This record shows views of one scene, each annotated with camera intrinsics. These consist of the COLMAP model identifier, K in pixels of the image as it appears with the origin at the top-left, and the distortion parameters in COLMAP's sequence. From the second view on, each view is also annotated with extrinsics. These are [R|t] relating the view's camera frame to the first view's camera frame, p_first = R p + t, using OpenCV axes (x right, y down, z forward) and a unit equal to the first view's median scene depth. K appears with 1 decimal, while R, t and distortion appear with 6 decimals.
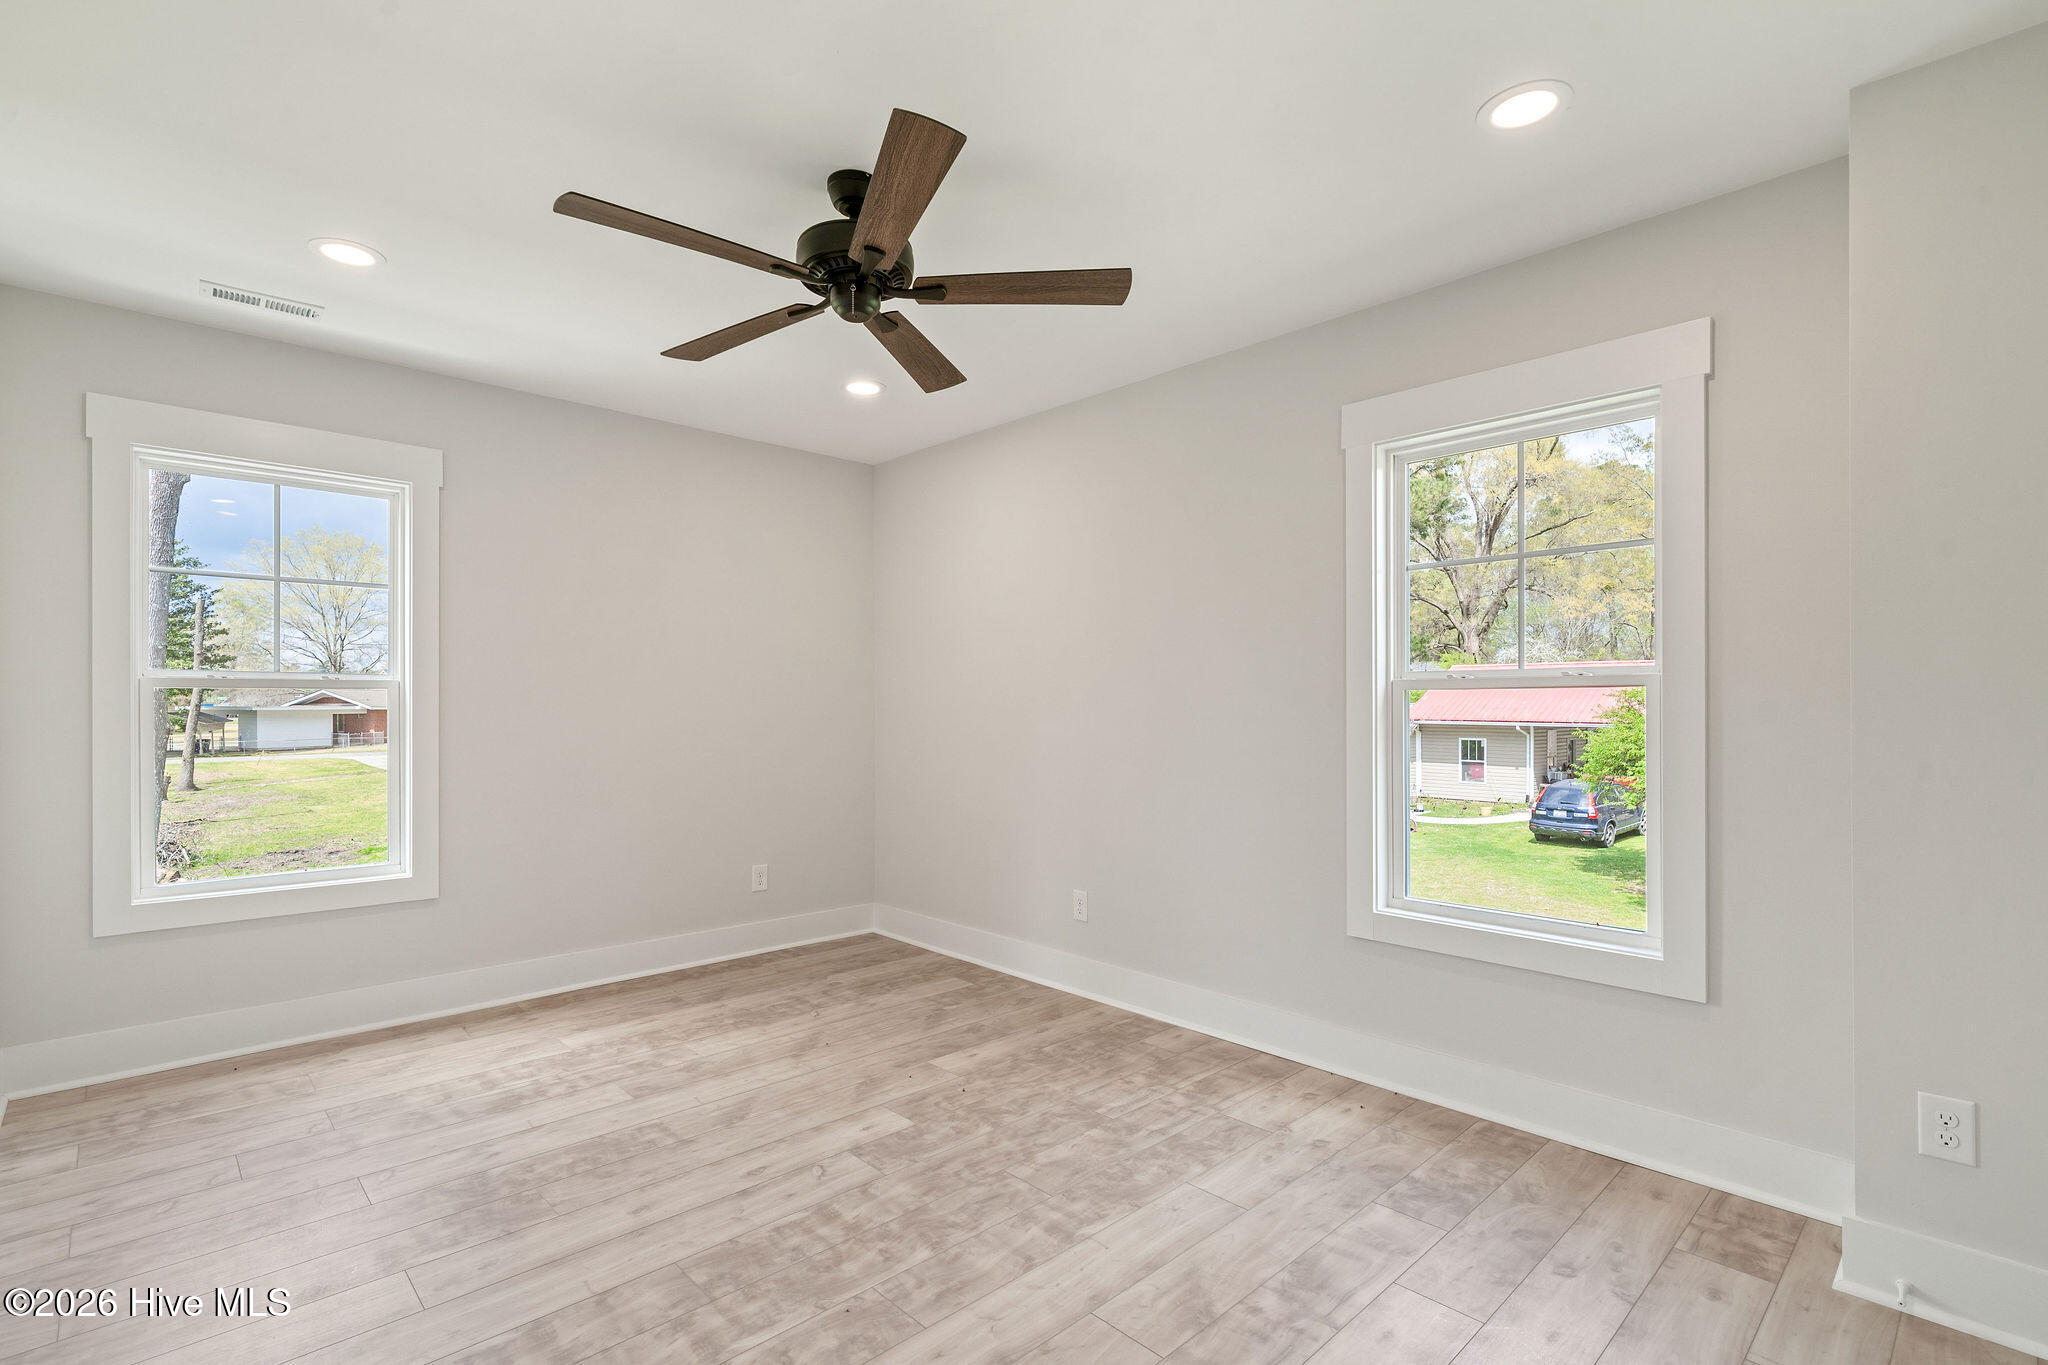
lens RADIAL K [[1008.0, 0, 1043.6], [0, 1008.0, 700.0], [0, 0, 1]] dist [0.003044, -0.000998]
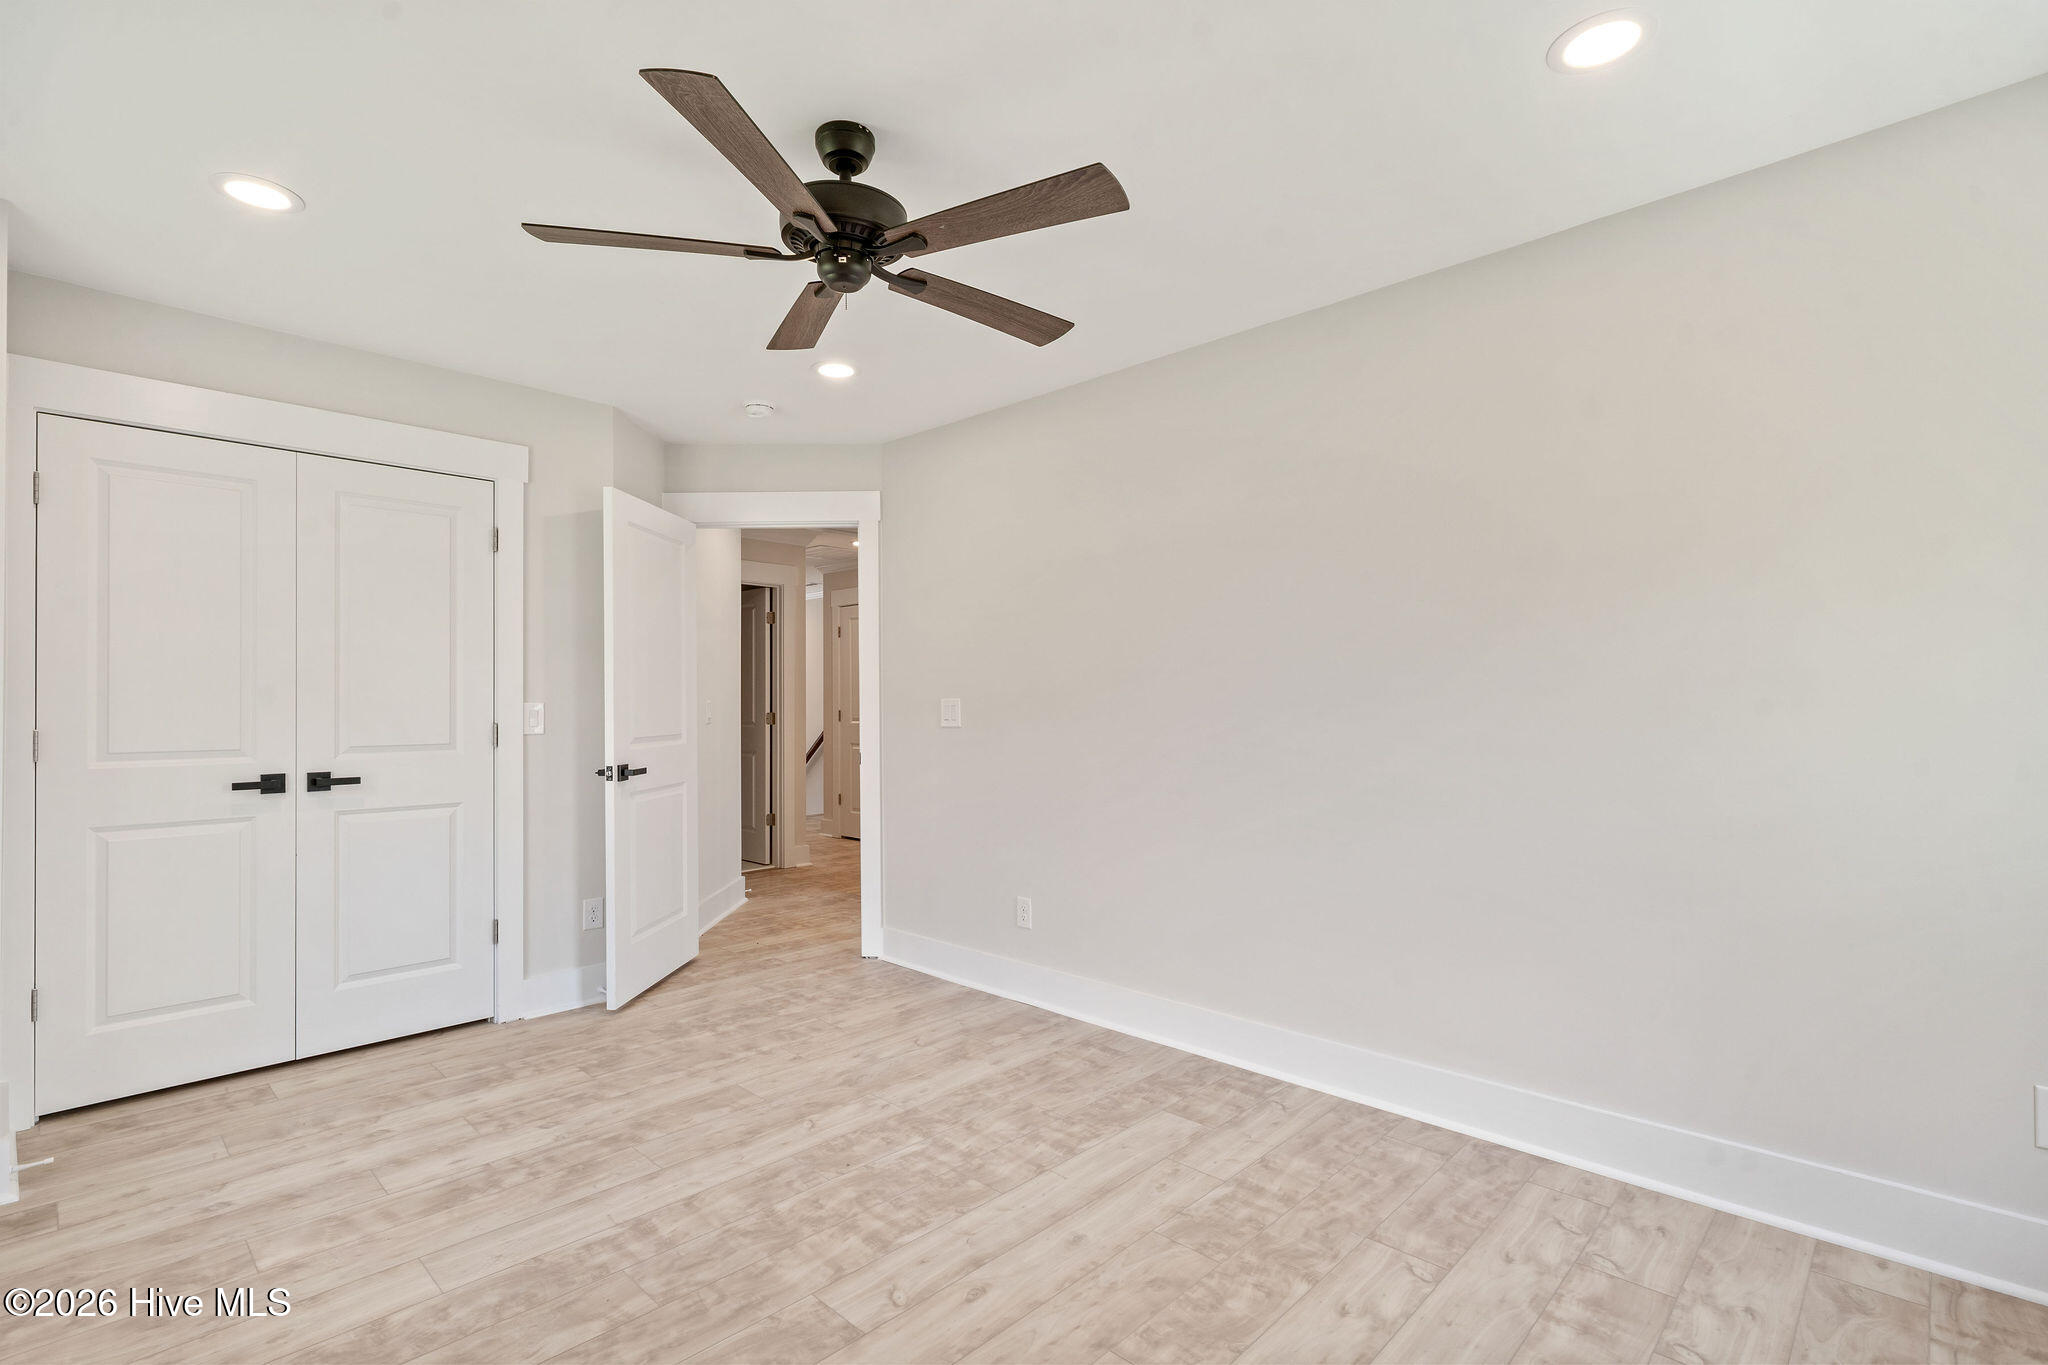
lens RADIAL K [[1008.0, 0, 1043.6], [0, 1008.0, 700.0], [0, 0, 1]] dist [0.003044, -0.000998]
pose [[-0.999132, 0.004198, -0.041449, -0.341886], [0.004653, 0.999930, -0.010891, 0.008581], [0.041401, -0.011074, -0.999081, 2.007426]]
